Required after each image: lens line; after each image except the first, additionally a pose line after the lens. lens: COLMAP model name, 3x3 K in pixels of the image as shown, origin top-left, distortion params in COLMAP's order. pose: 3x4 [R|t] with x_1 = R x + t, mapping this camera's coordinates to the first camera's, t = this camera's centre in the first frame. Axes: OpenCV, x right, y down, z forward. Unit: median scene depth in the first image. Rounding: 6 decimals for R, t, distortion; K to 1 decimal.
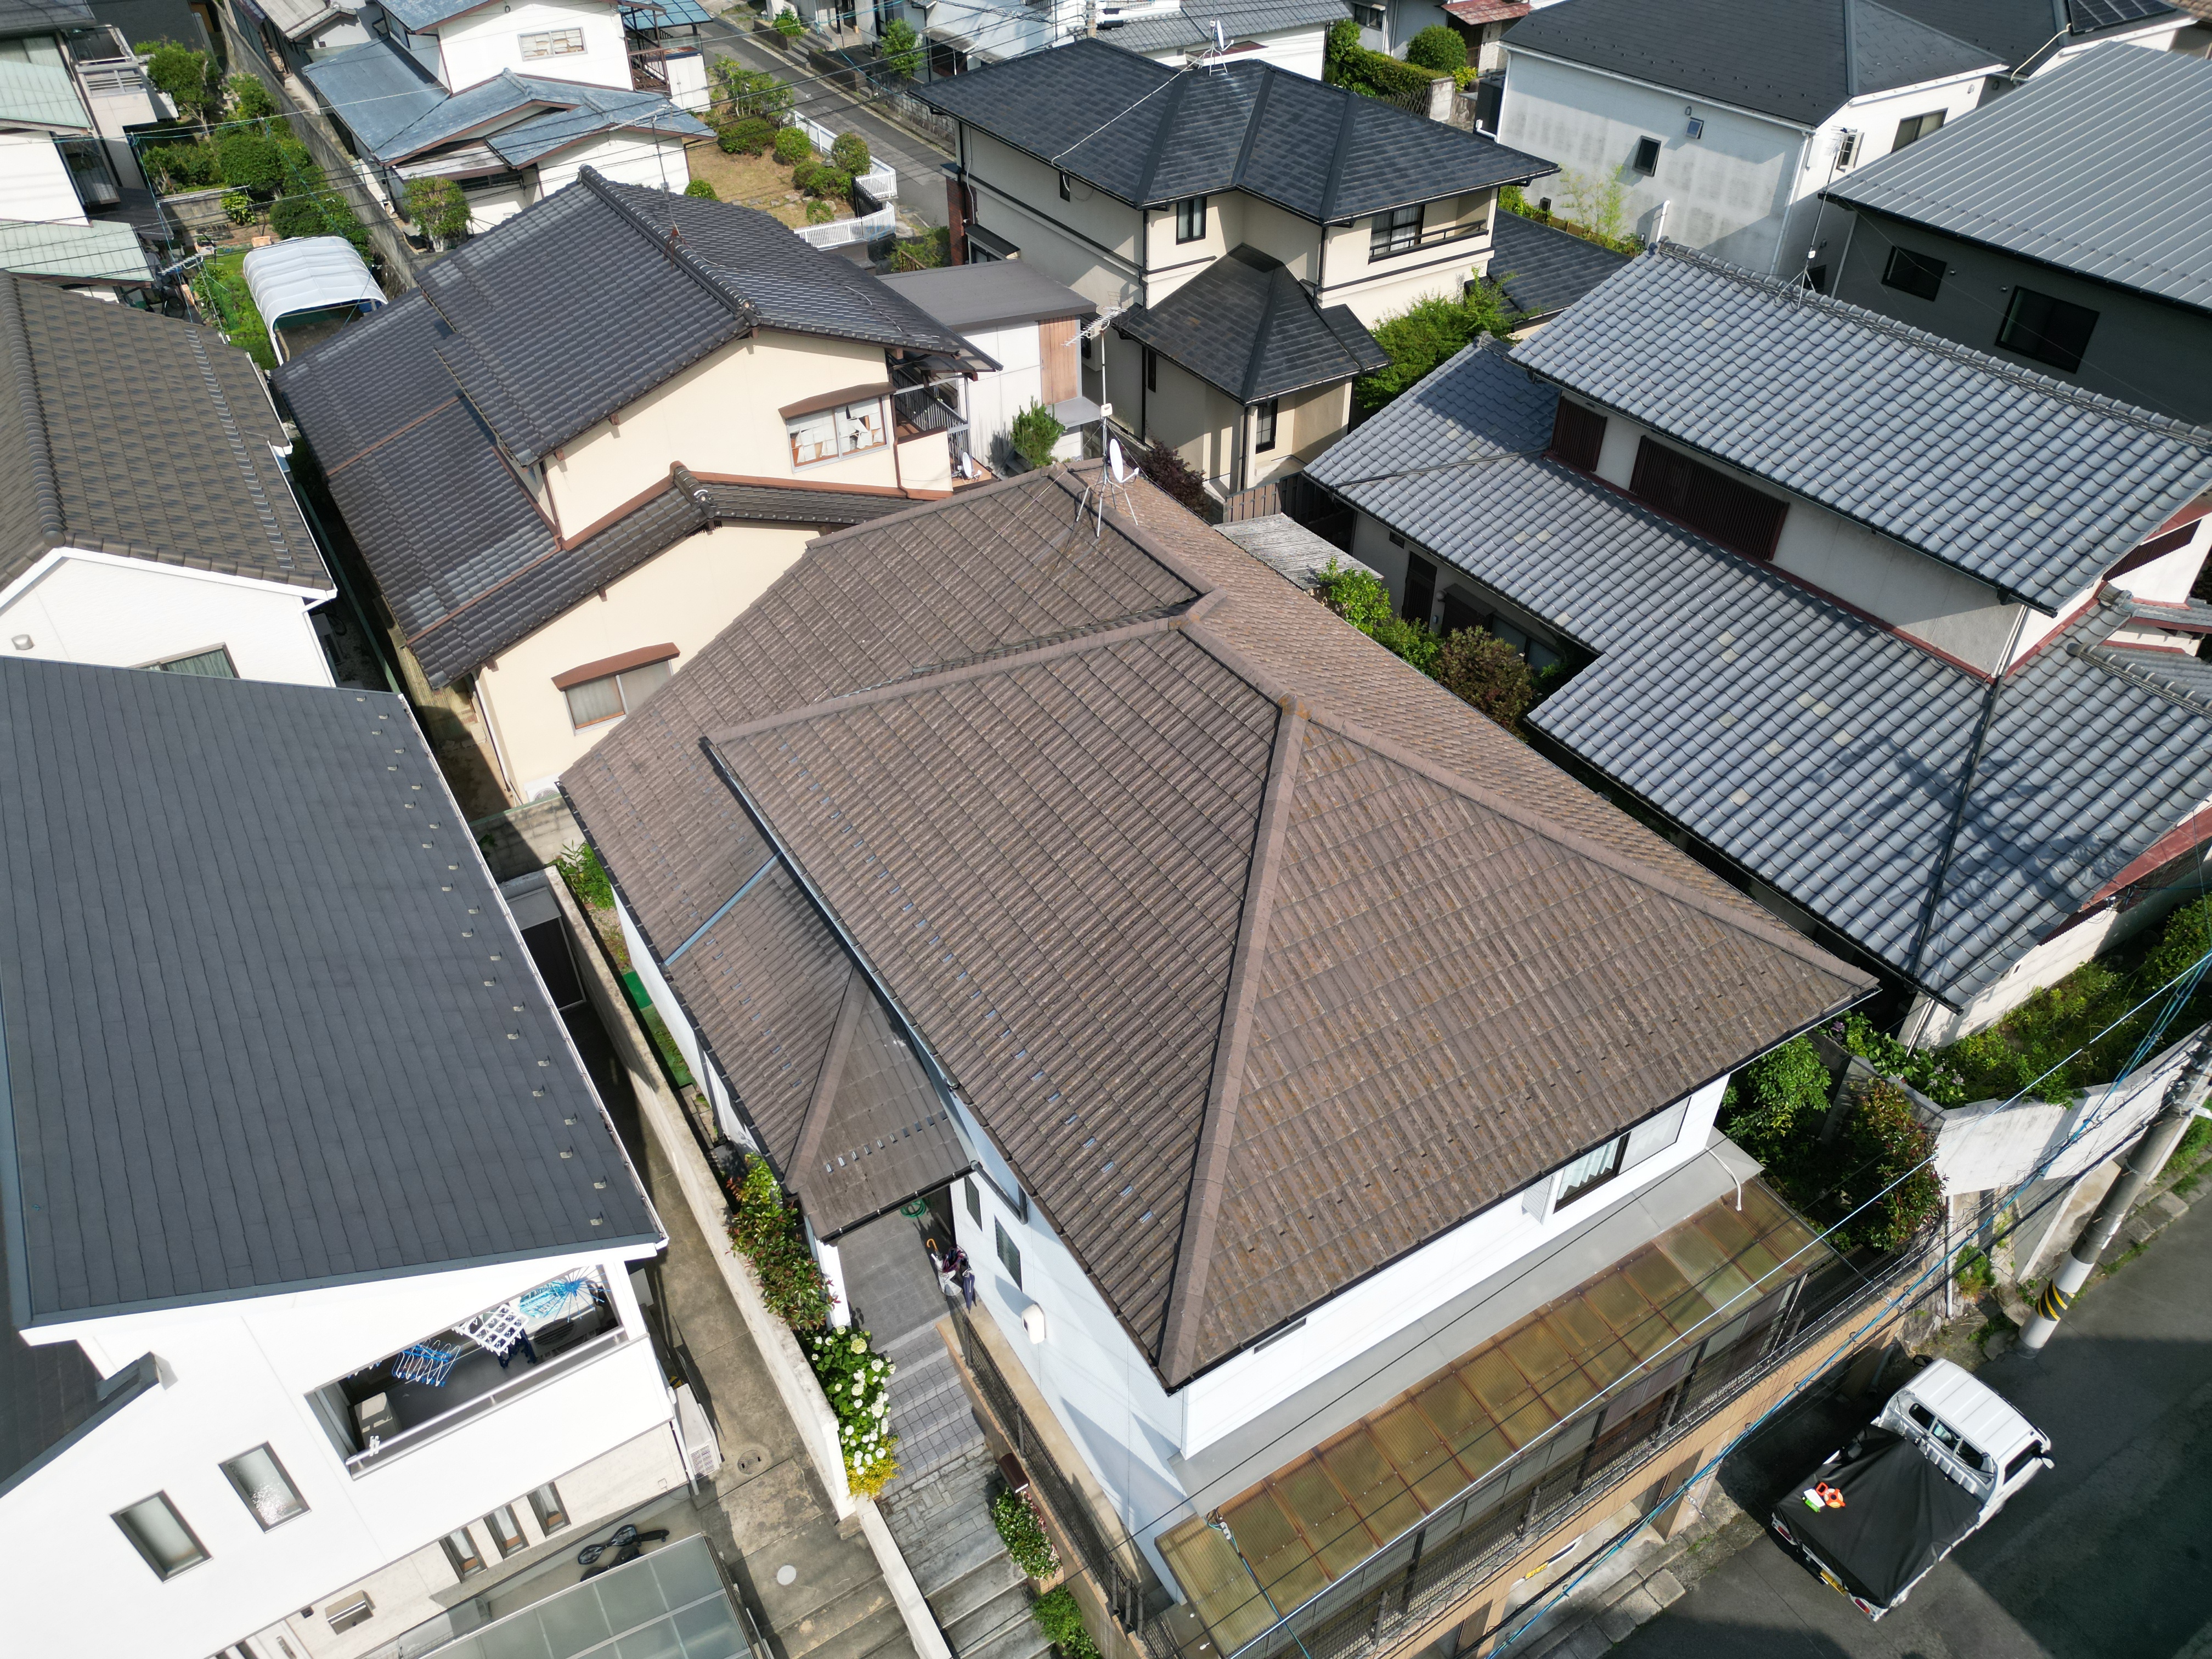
lens RADIAL K [[1553.6, 0, 1105.0], [0, 1553.6, 820.2], [0, 0, 1]] dist [0.026649, -0.002436]
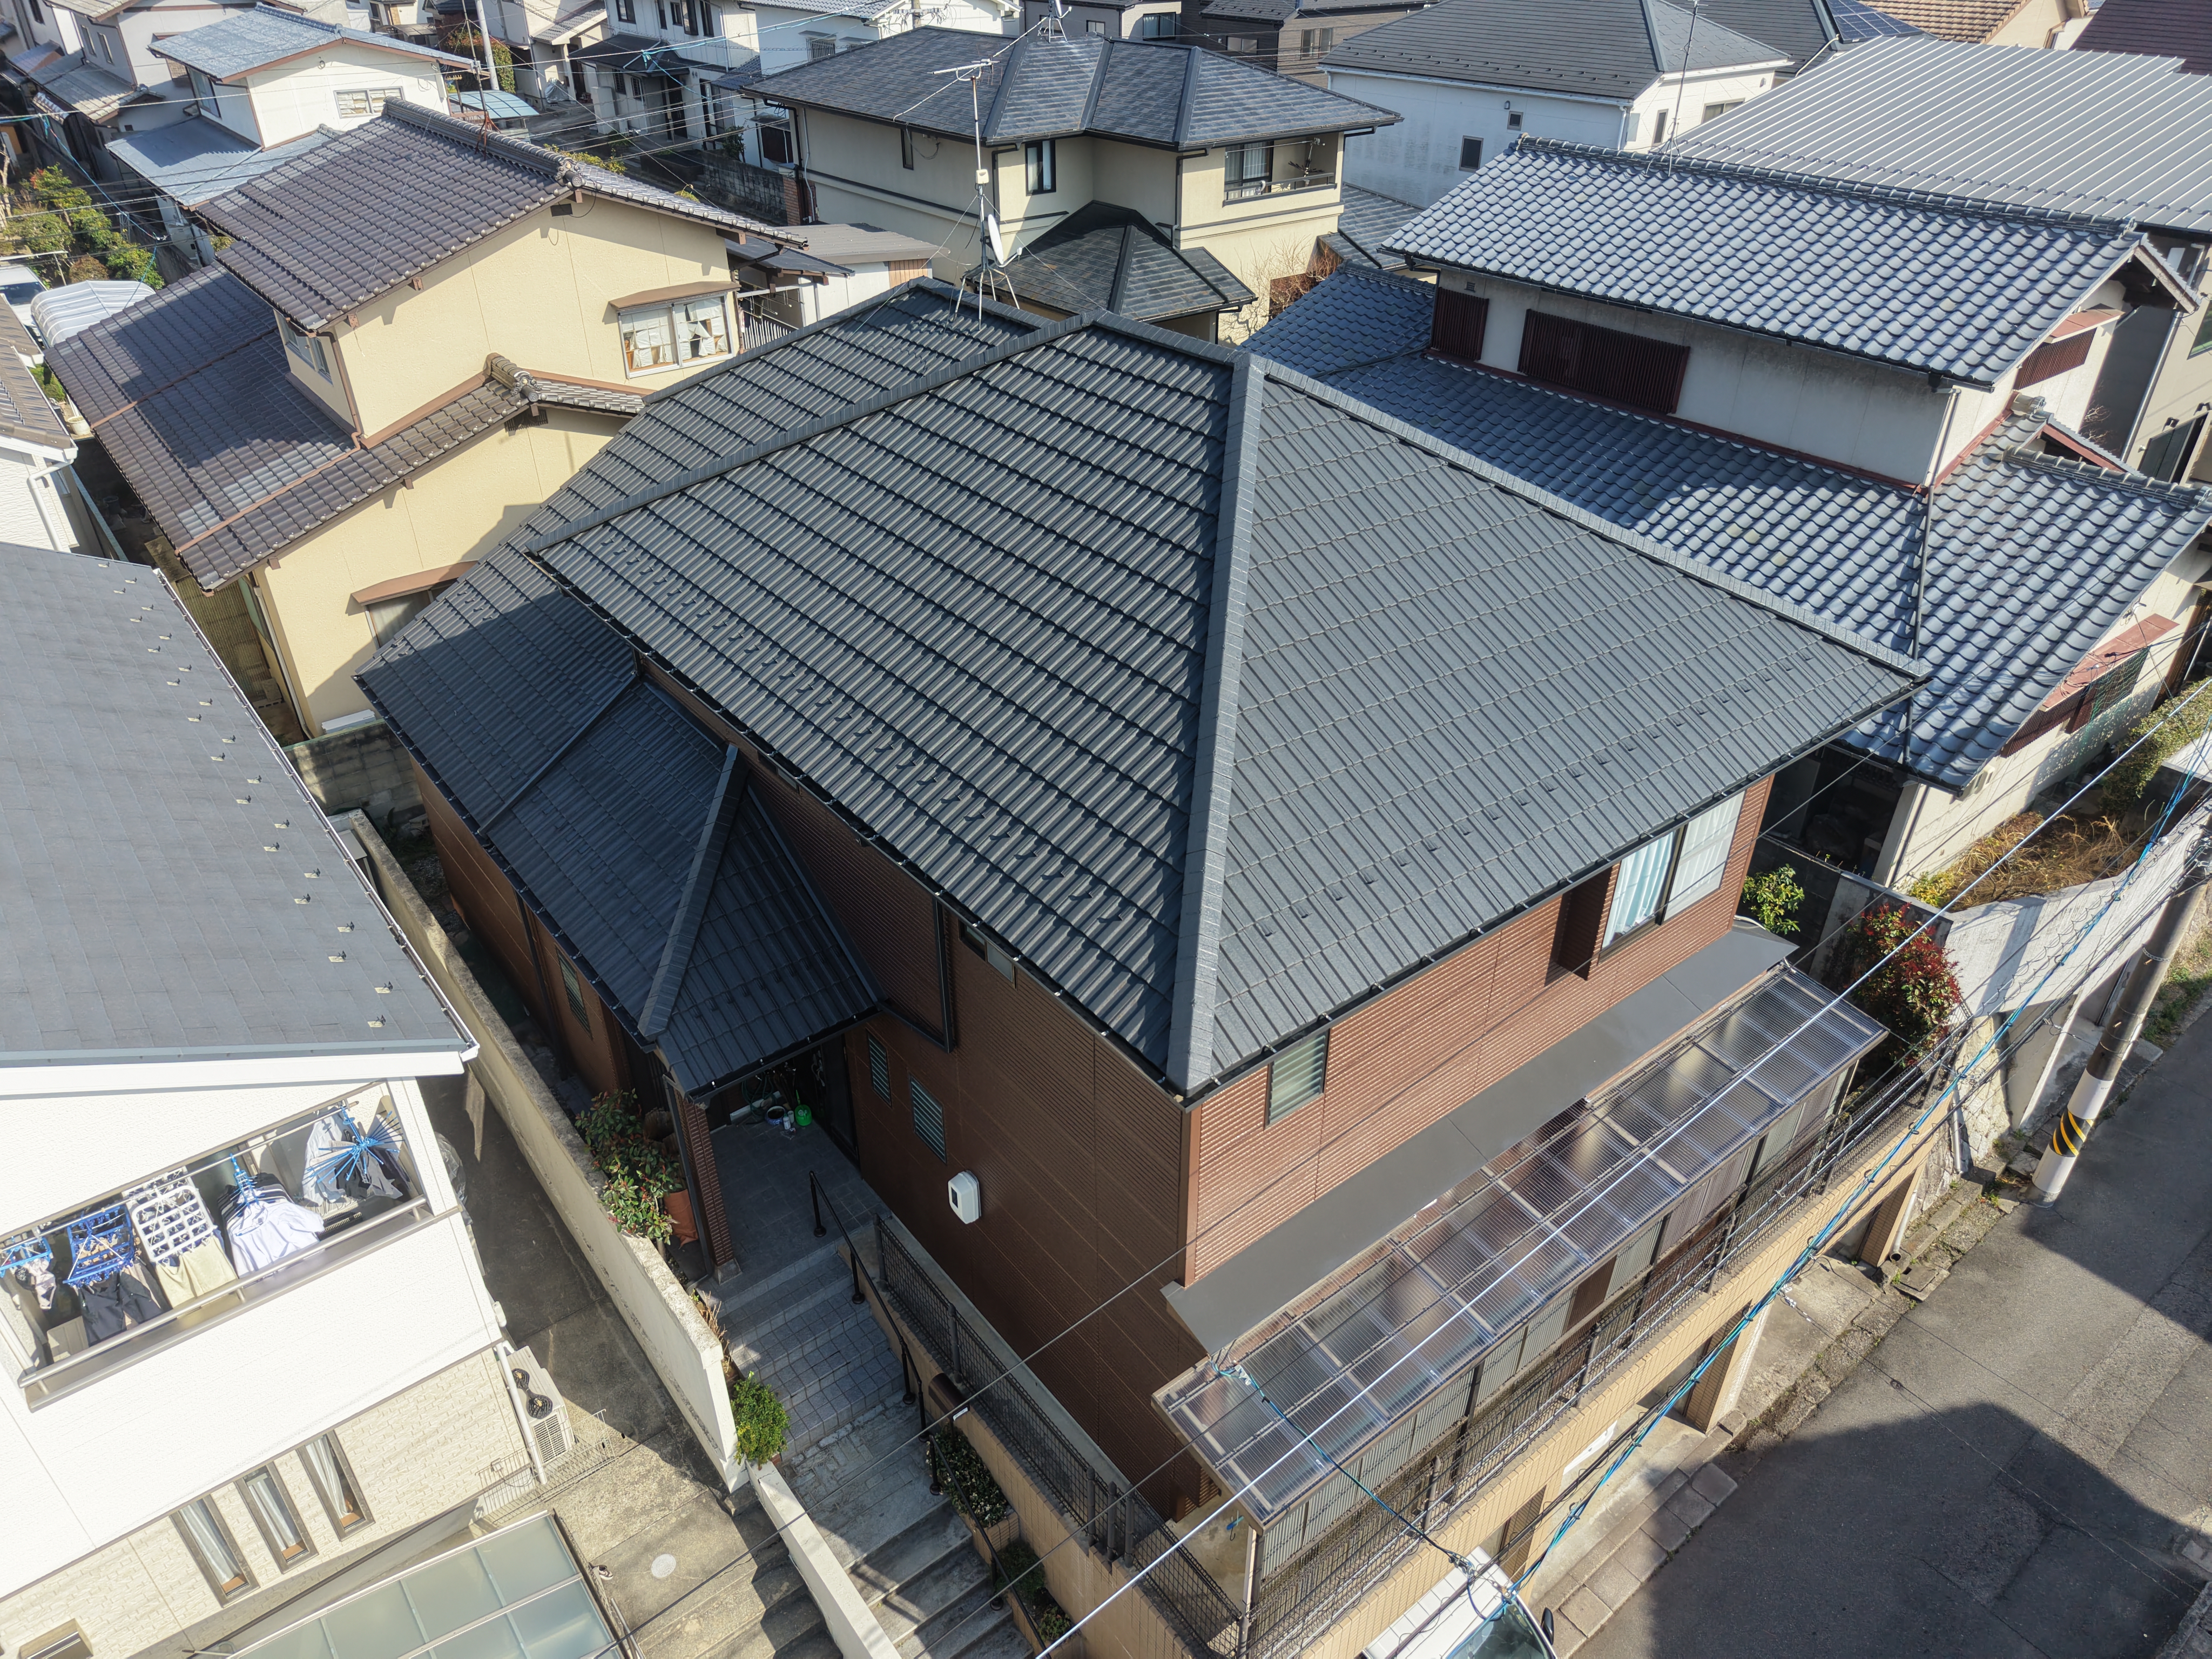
lens RADIAL K [[1484.4, 0, 1106.0], [0, 1484.4, 829.5], [0, 0, 1]] dist [0.006811, 0.000177]
pose [[0.993244, -0.057388, 0.100859, -0.027118], [0.067134, 0.993109, -0.096056, 0.147588], [-0.094652, 0.102178, 0.990253, 0.147578]]
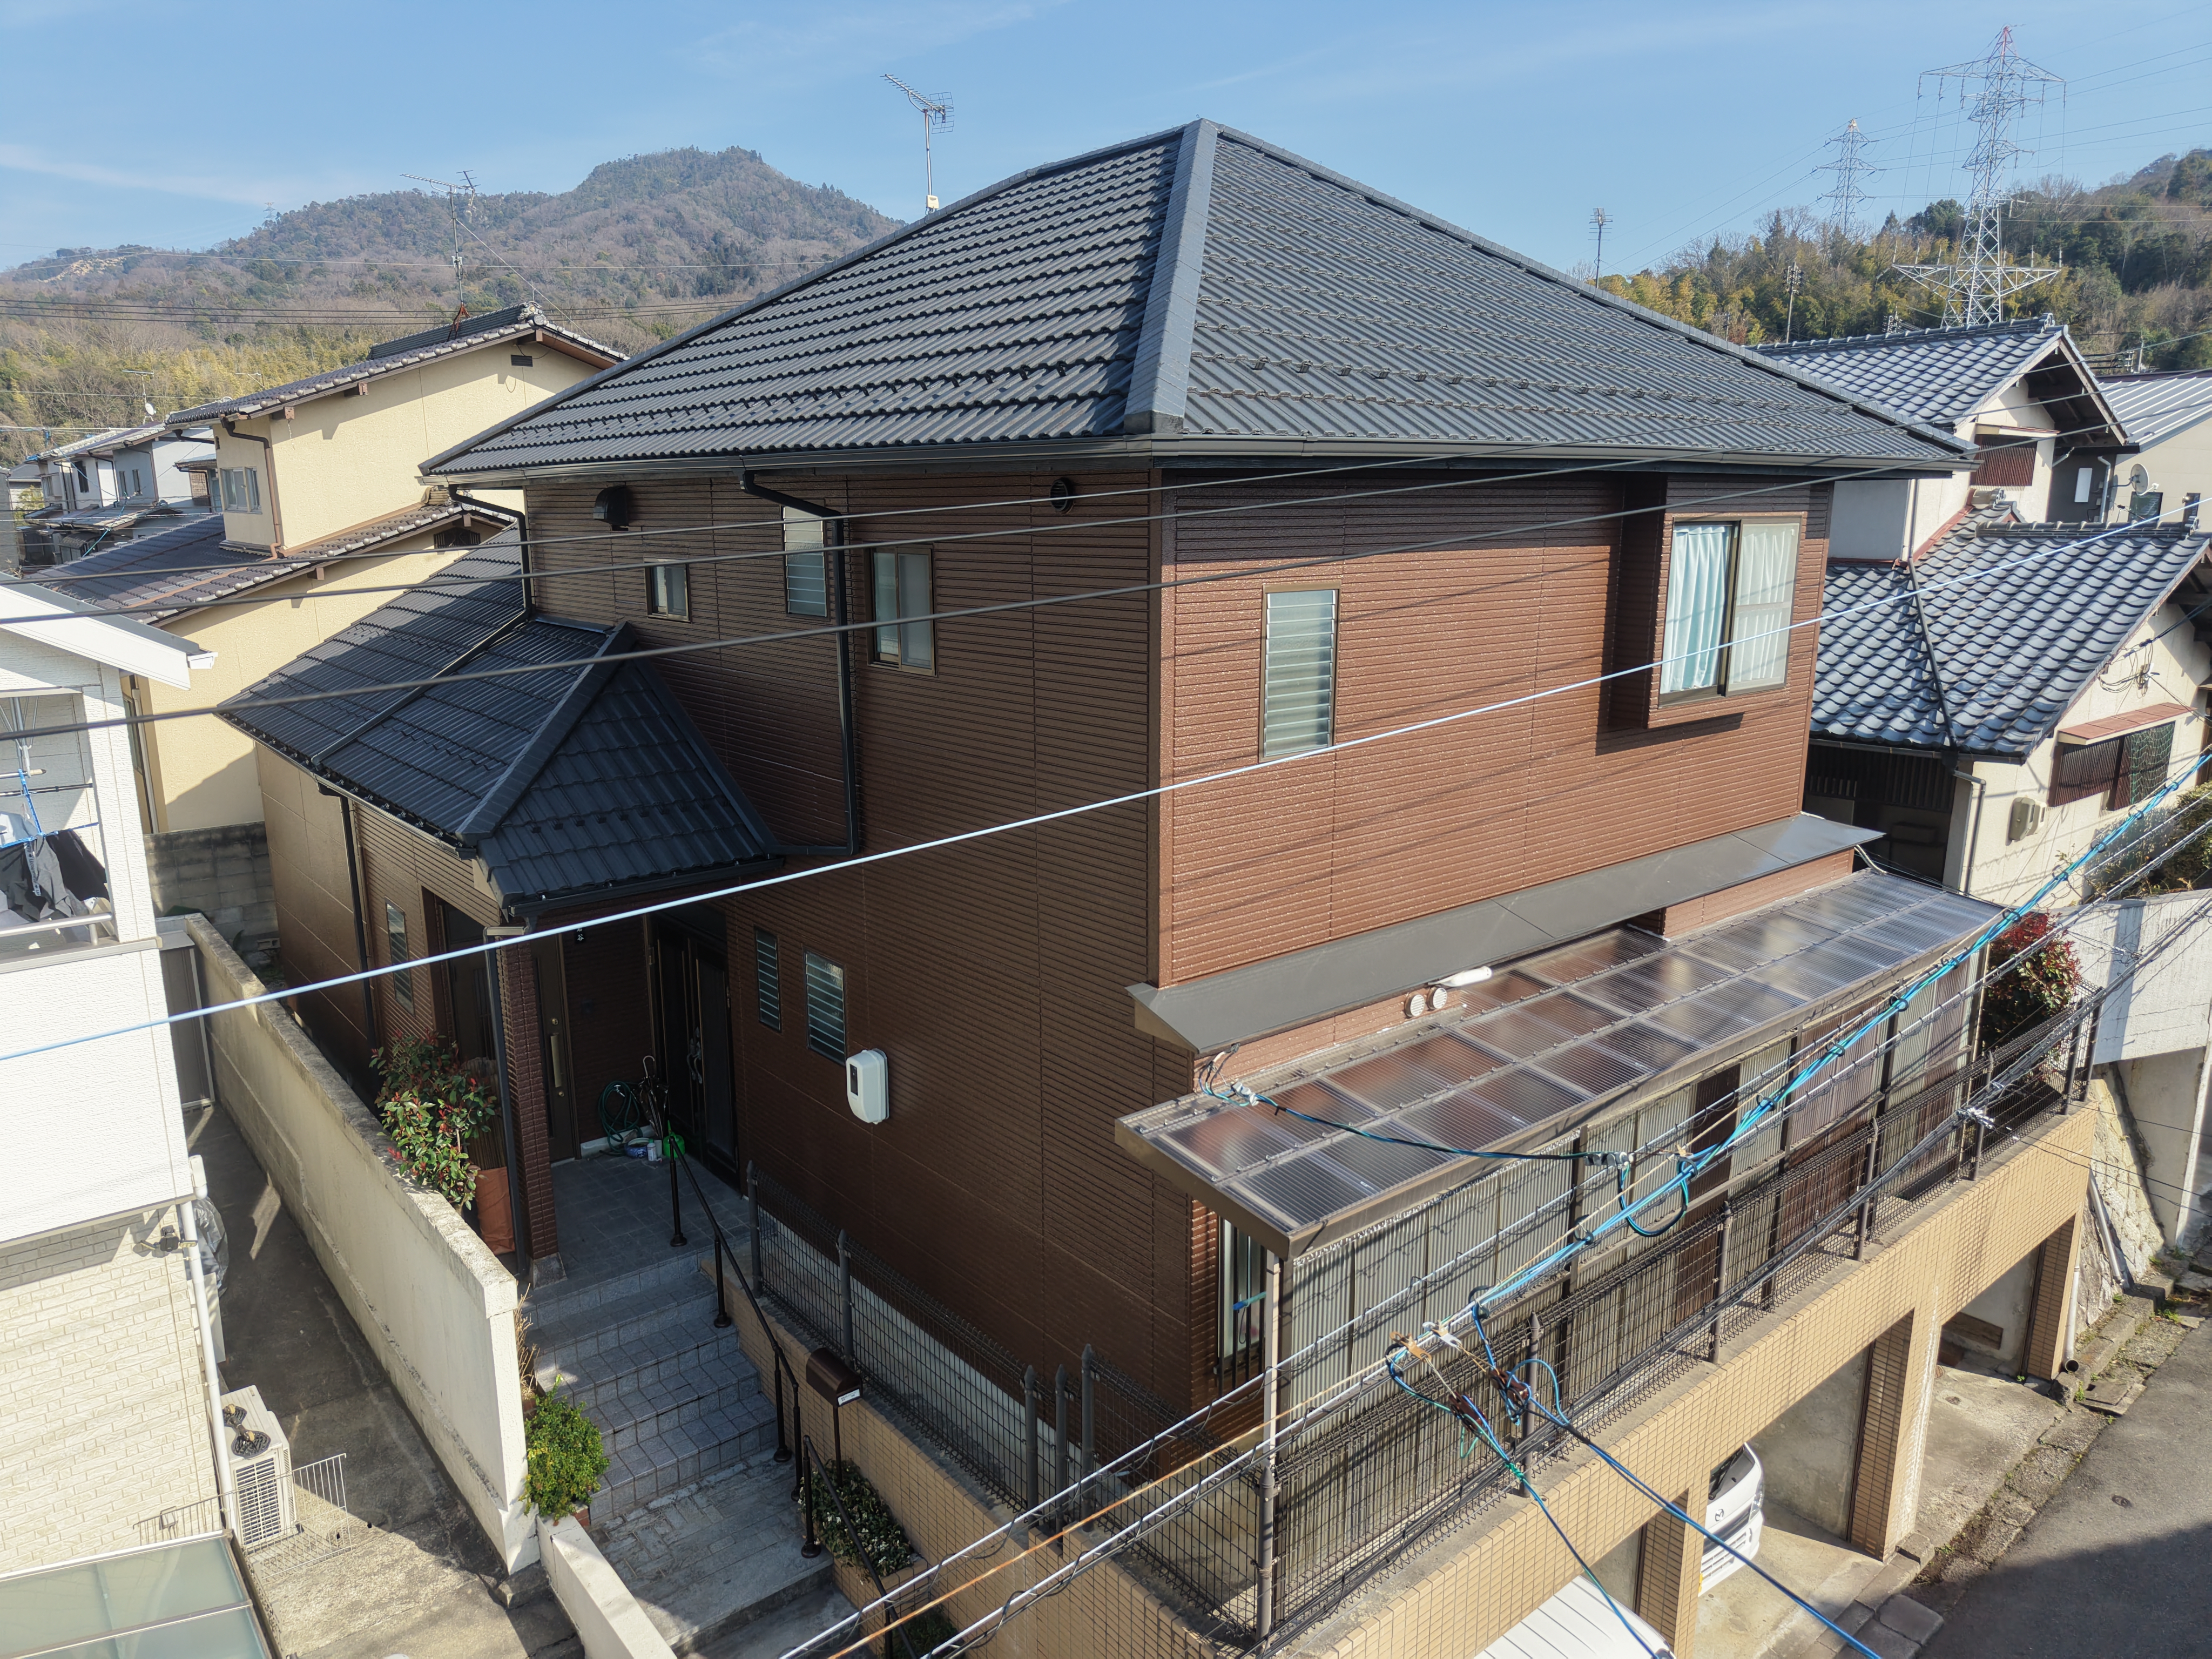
lens RADIAL K [[1484.4, 0, 1106.0], [0, 1484.4, 829.5], [0, 0, 1]] dist [0.006811, 0.000177]
pose [[0.989797, -0.024560, 0.140350, -0.022067], [0.084087, 0.895896, -0.436233, 0.343122], [-0.115025, 0.443584, 0.888821, 0.297612]]
